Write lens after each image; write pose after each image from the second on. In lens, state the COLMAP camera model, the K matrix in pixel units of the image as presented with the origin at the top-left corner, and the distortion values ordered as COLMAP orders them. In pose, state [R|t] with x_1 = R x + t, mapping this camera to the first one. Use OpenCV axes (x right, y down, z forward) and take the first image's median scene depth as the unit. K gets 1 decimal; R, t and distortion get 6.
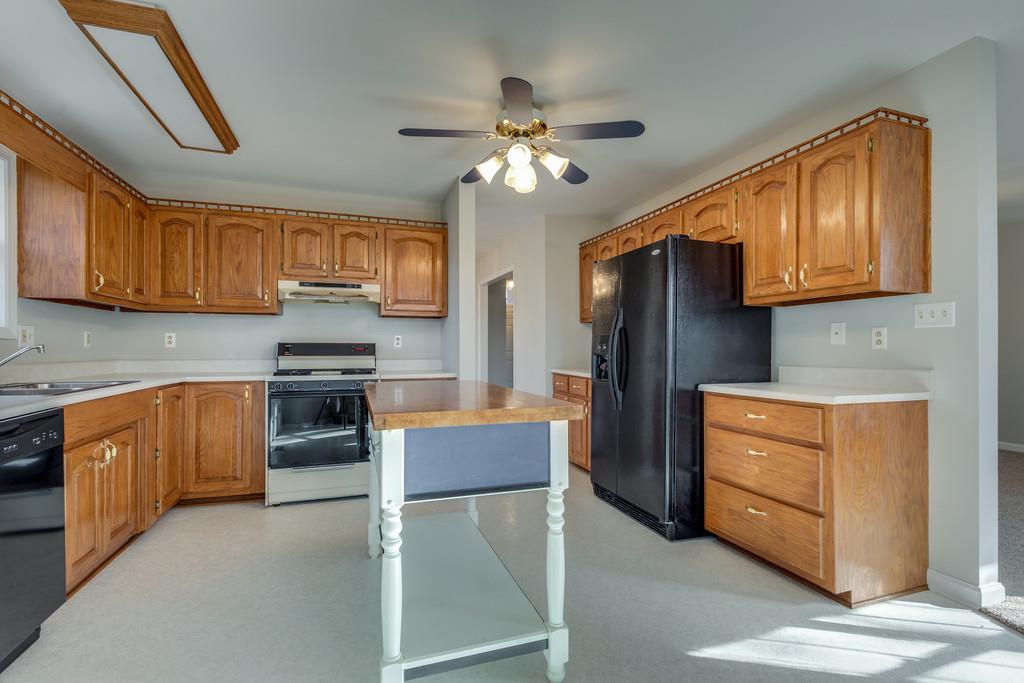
lens RADIAL K [[463.6, 0, 503.4], [0, 463.6, 345.8], [0, 0, 1]] dist [-0.001709, -0.000307]
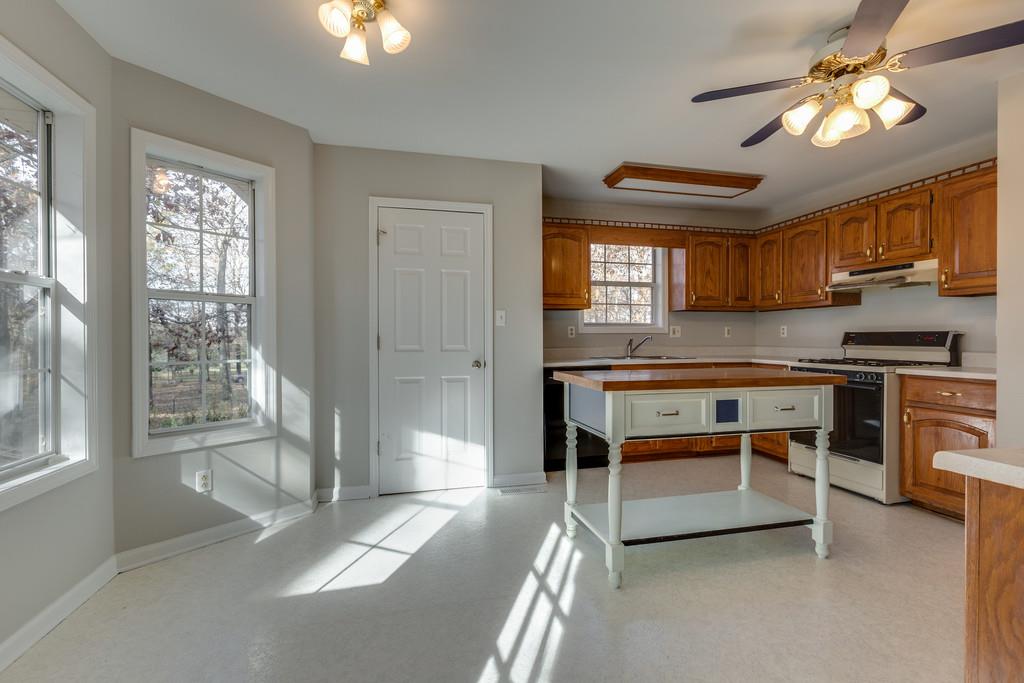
lens RADIAL K [[463.6, 0, 510.1], [0, 463.6, 340.8], [0, 0, 1]] dist [-0.001709, -0.000307]
pose [[-0.073772, 0.006527, -0.997254, 0.639240], [0.008615, 0.999945, 0.005907, 0.000075], [0.997238, -0.008156, -0.073824, 0.340459]]
